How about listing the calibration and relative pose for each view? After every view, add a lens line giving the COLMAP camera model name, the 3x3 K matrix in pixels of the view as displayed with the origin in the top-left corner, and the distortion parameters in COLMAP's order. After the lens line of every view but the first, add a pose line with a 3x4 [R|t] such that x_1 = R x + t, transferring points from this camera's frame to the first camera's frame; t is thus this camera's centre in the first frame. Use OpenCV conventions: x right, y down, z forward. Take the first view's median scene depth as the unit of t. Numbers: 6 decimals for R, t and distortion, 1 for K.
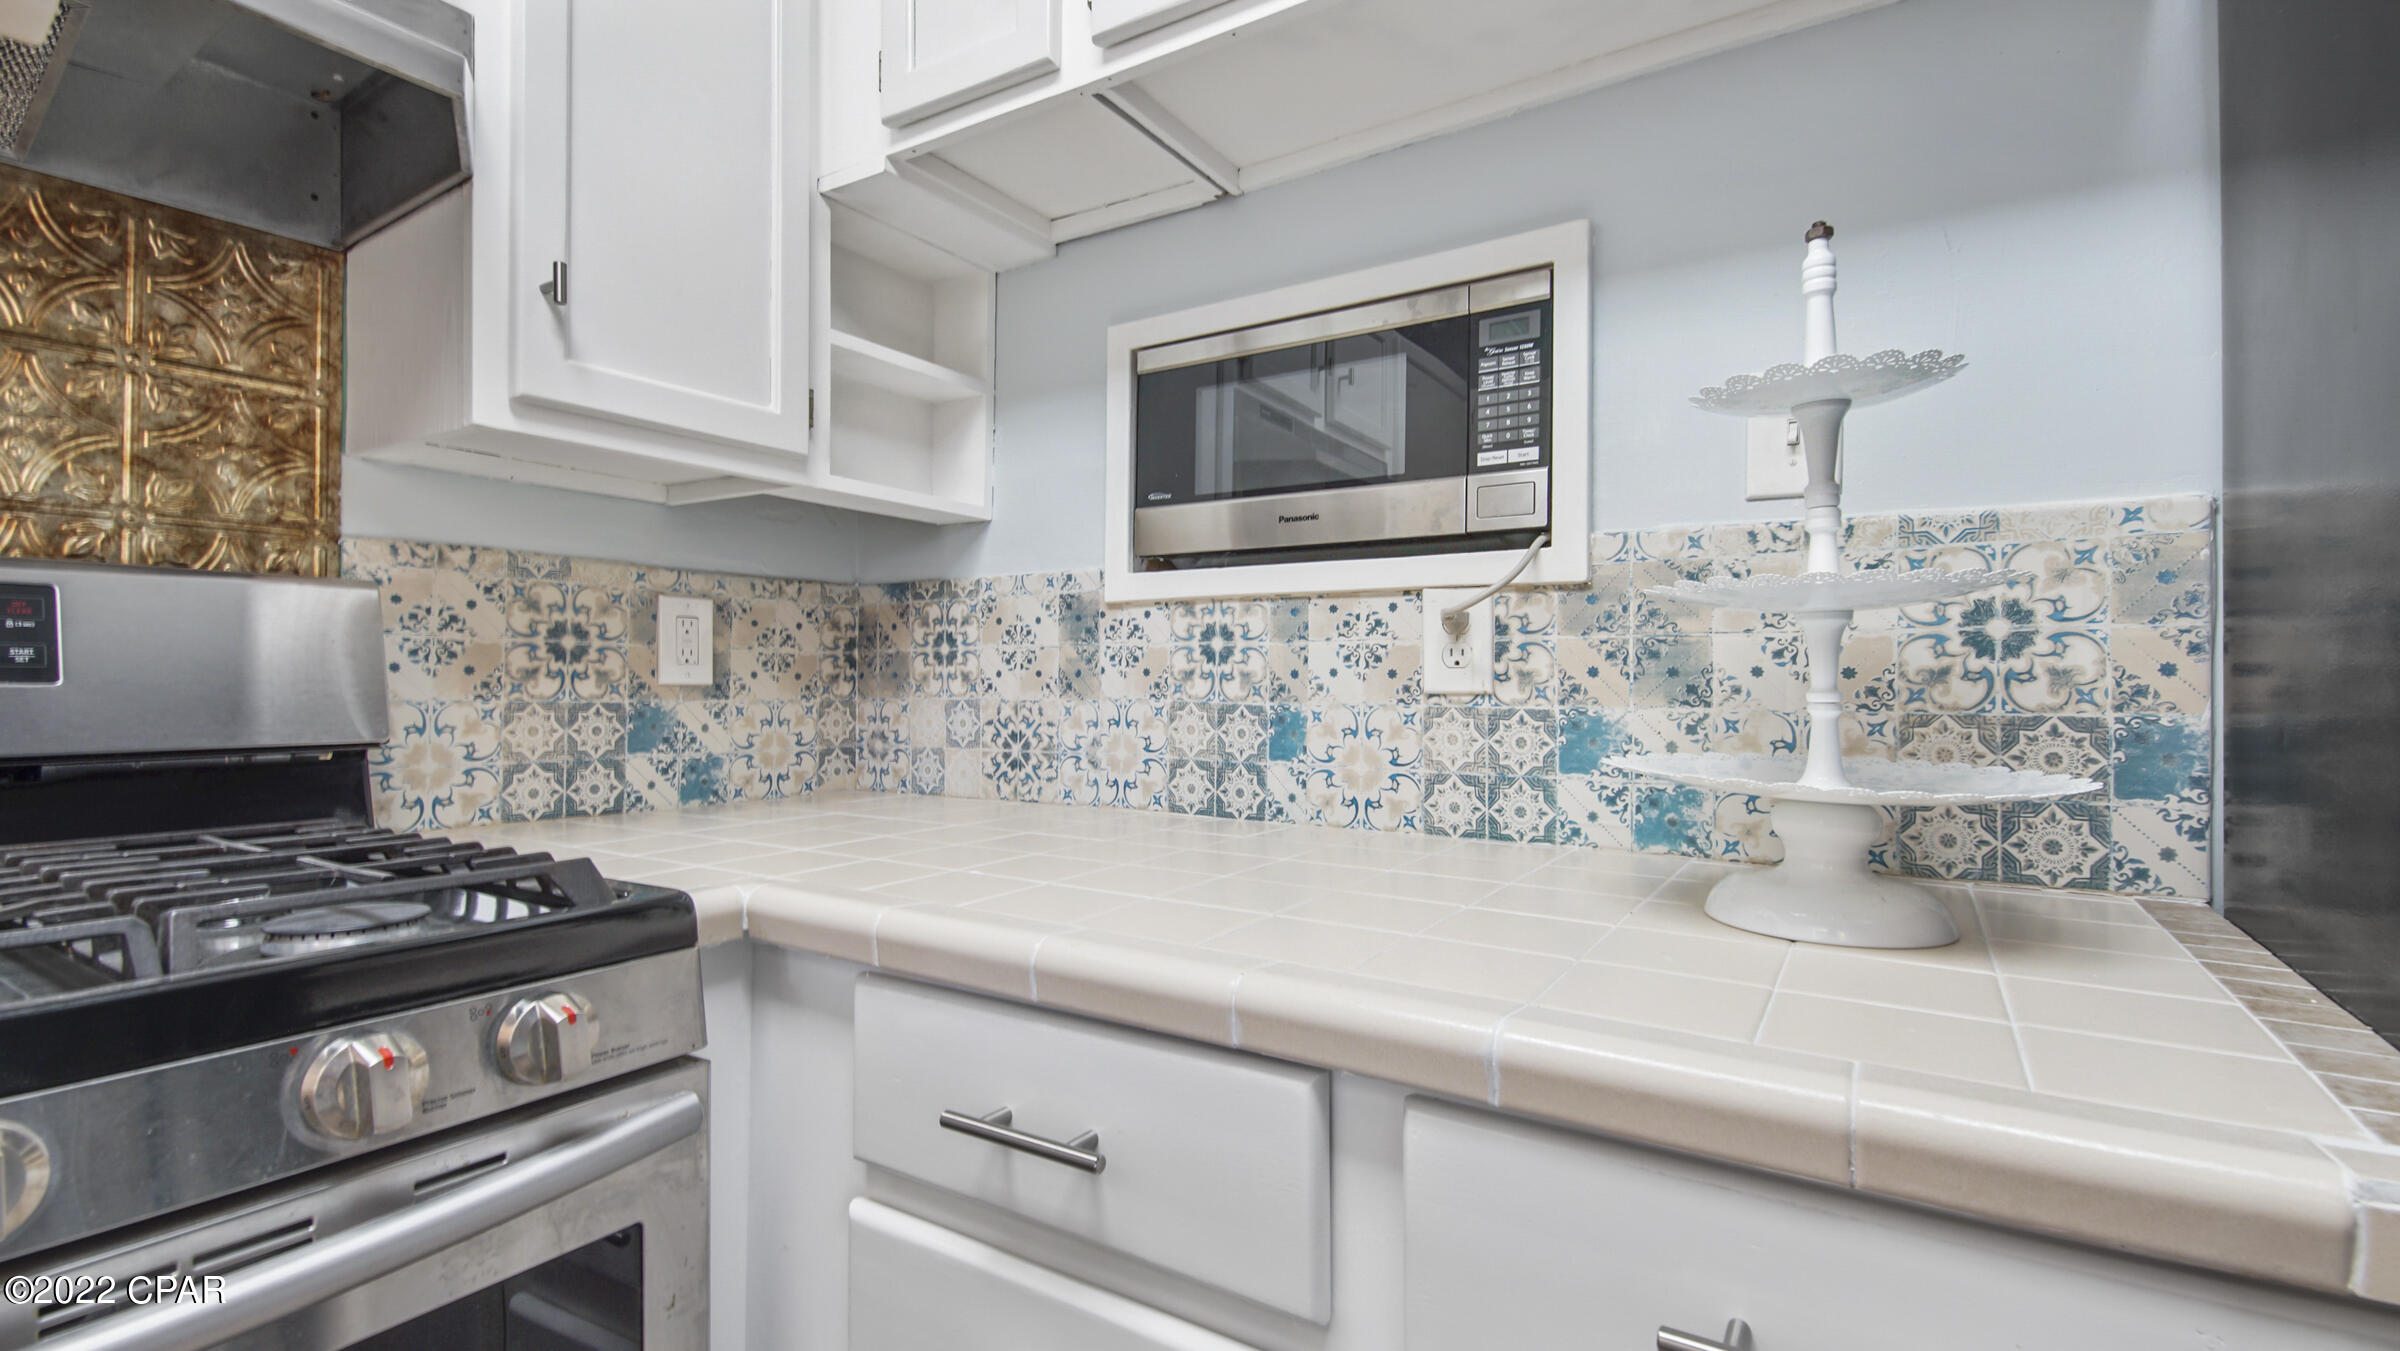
lens RADIAL K [[1071.7, 0, 1188.2], [0, 1071.7, 677.8], [0, 0, 1]] dist [0.015791, -0.010945]
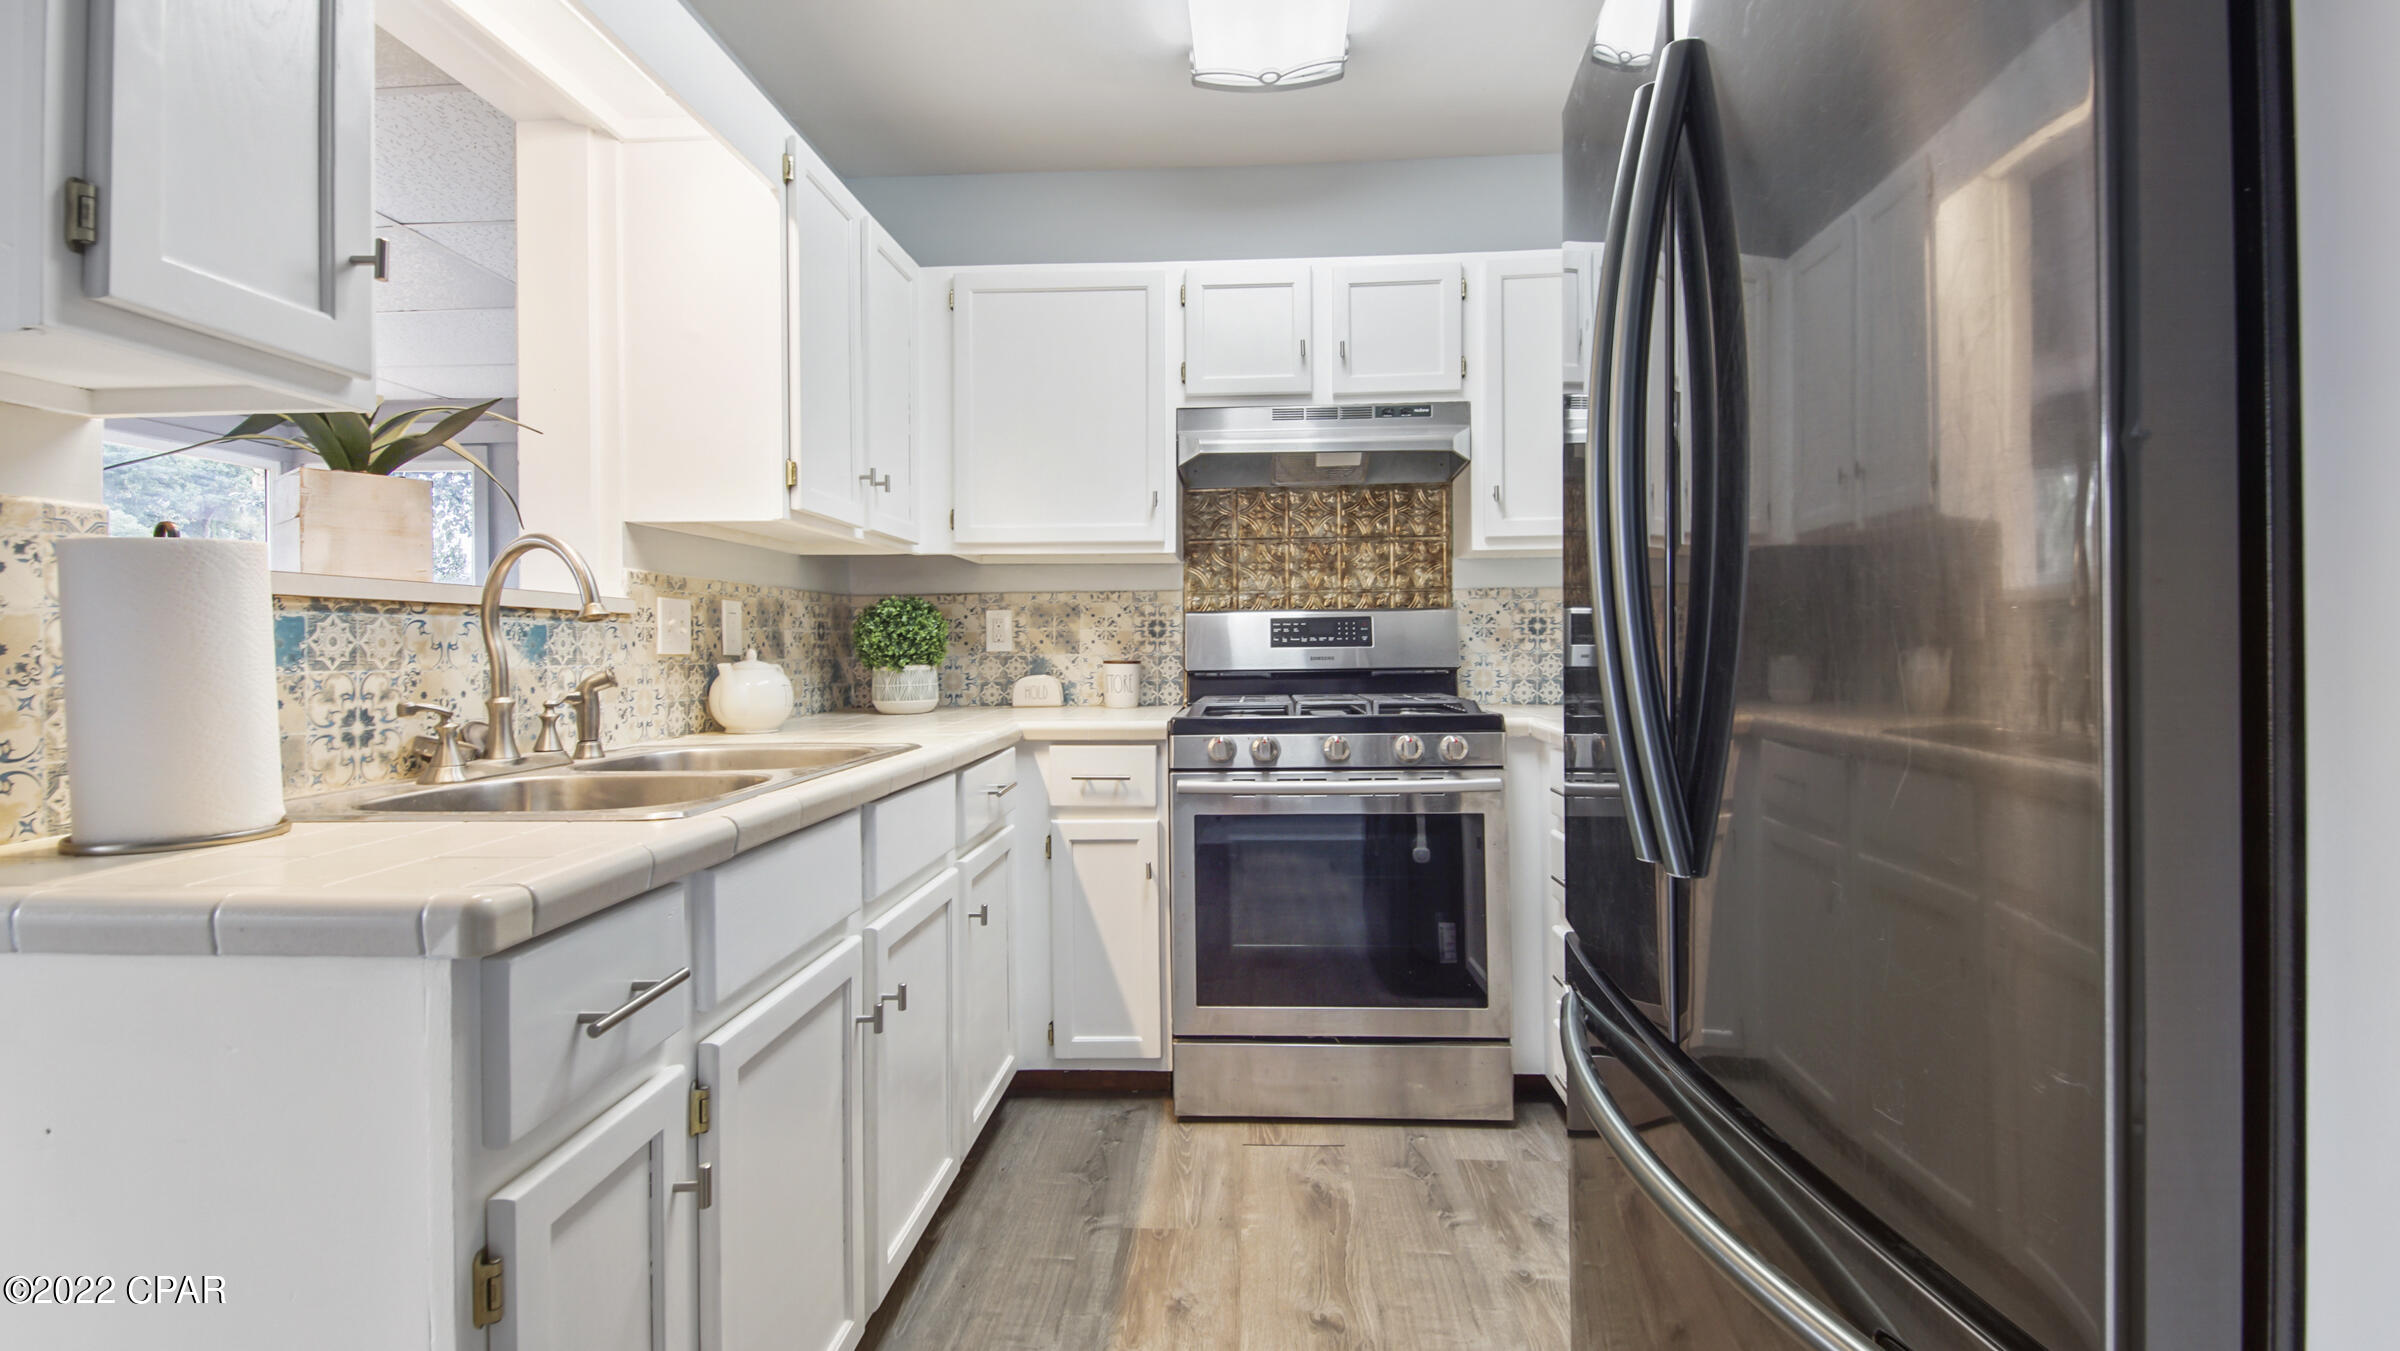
lens RADIAL K [[1071.7, 0, 1194.4], [0, 1071.7, 661.4], [0, 0, 1]] dist [0.015791, -0.010945]
pose [[0.495927, -0.001115, -0.868364, 1.025285], [0.018223, 0.999792, 0.009124, 0.007023], [0.868173, -0.020349, 0.495844, -0.740430]]
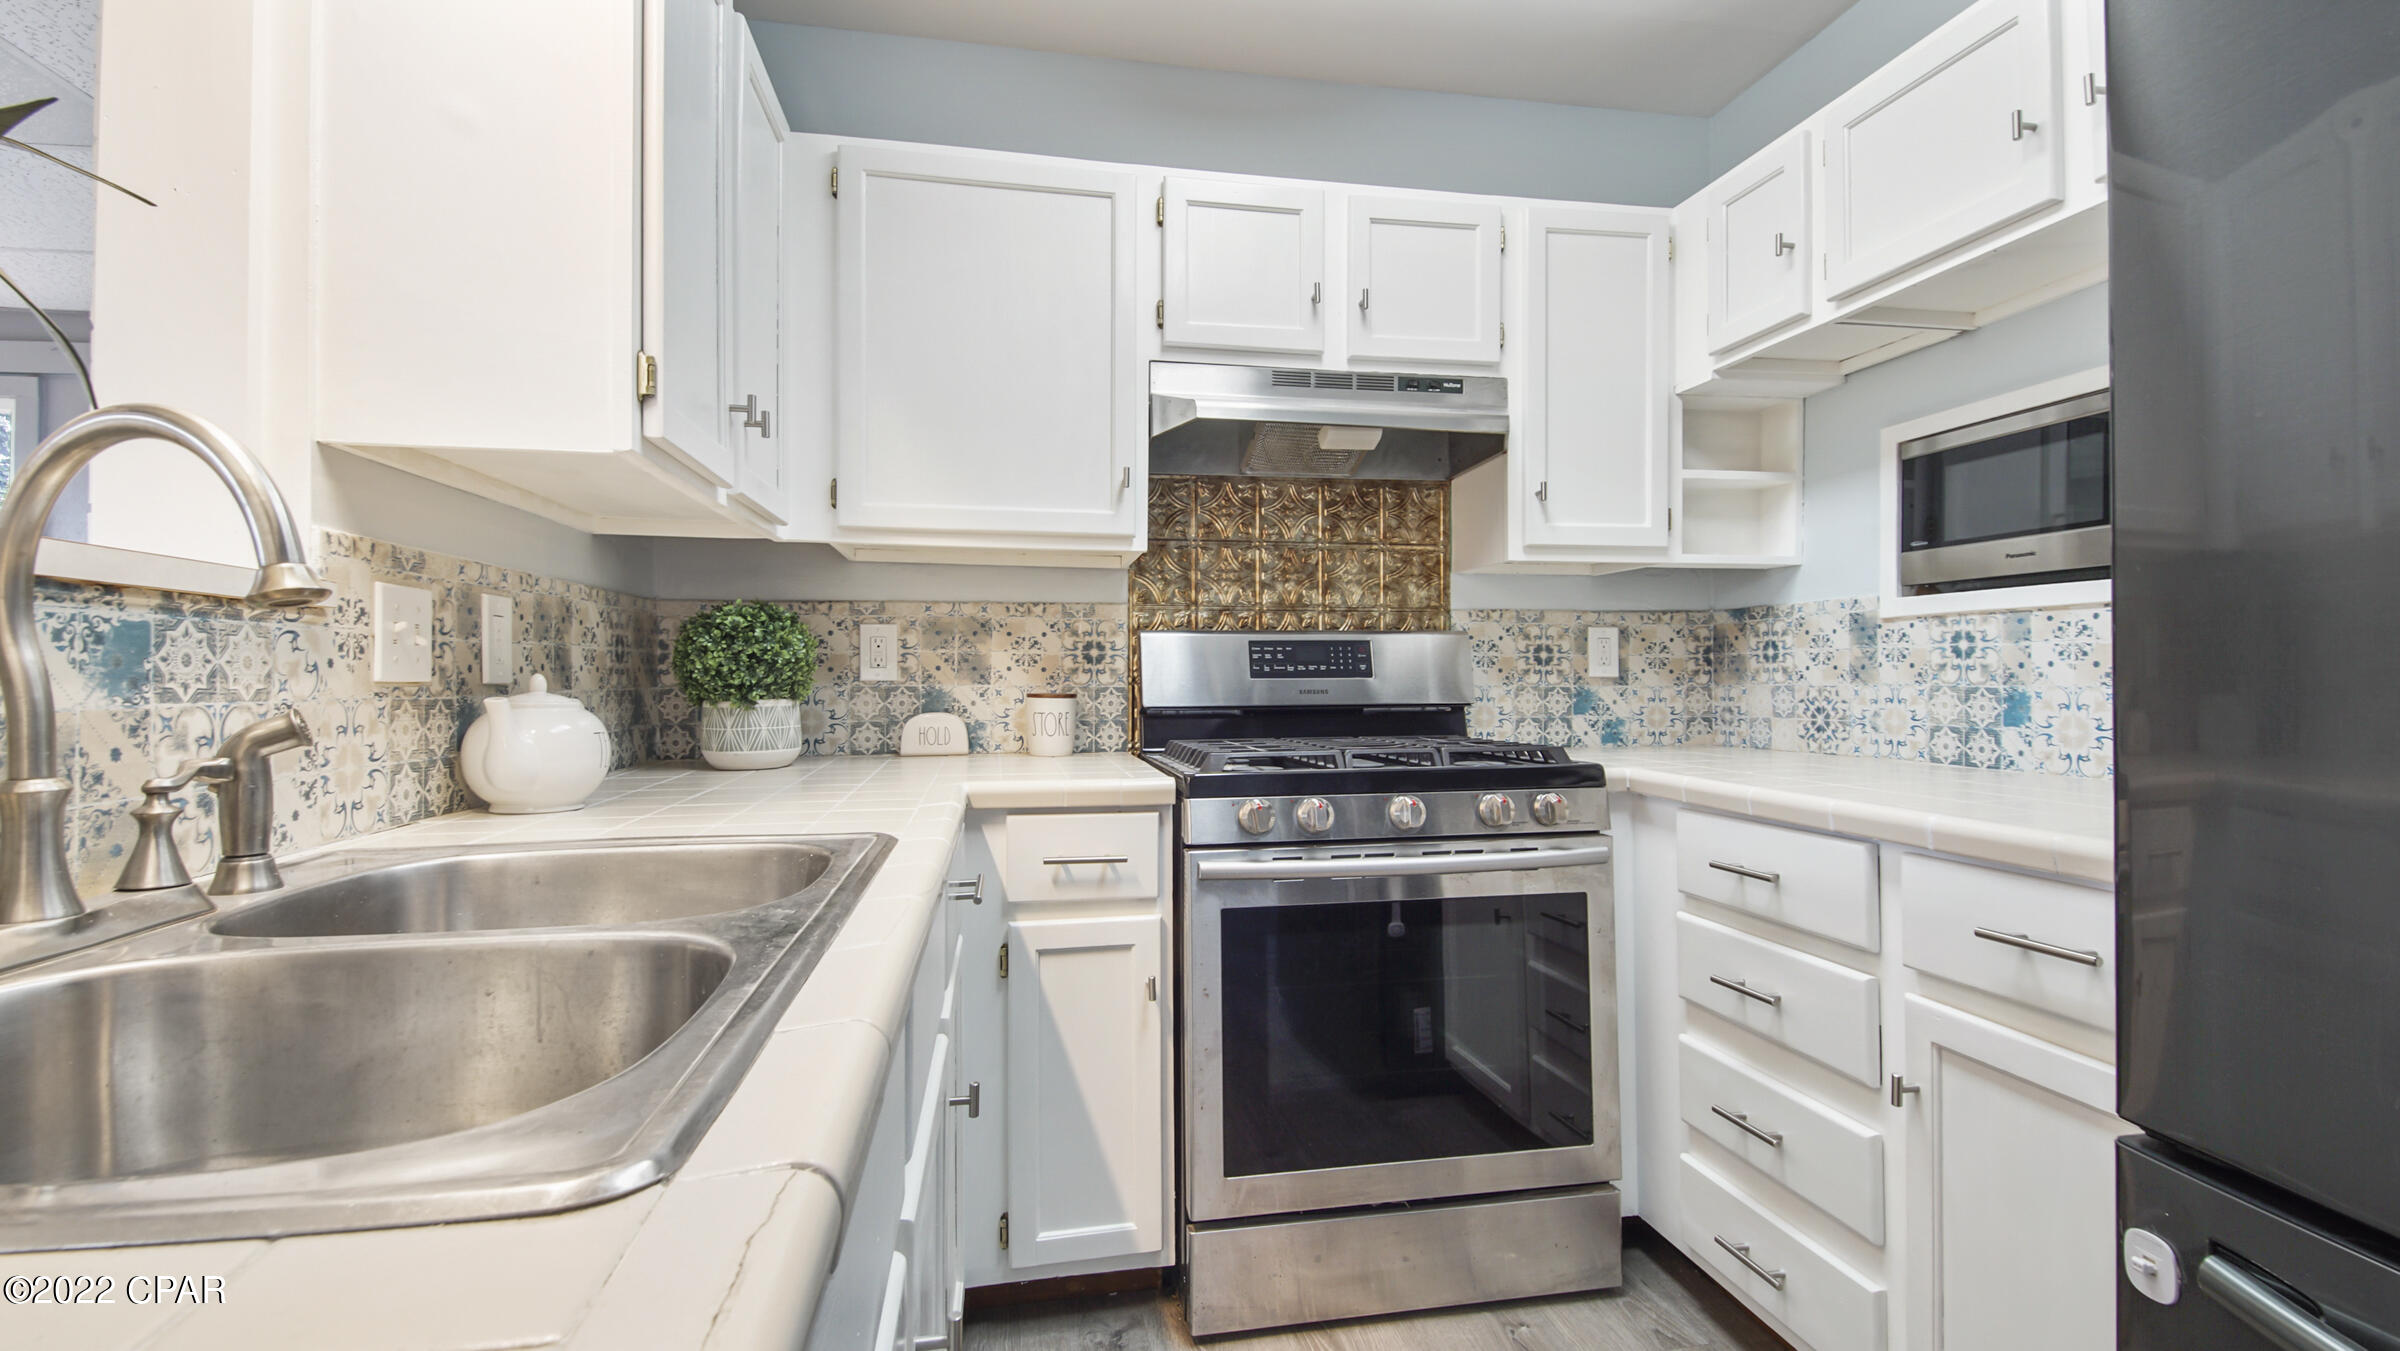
lens RADIAL K [[1071.7, 0, 1196.6], [0, 1071.7, 678.0], [0, 0, 1]] dist [0.015791, -0.010945]
pose [[0.692337, -0.008516, -0.721524, 0.374707], [0.011501, 0.999934, -0.000766, 0.001926], [0.721482, -0.007768, 0.692389, -0.770257]]
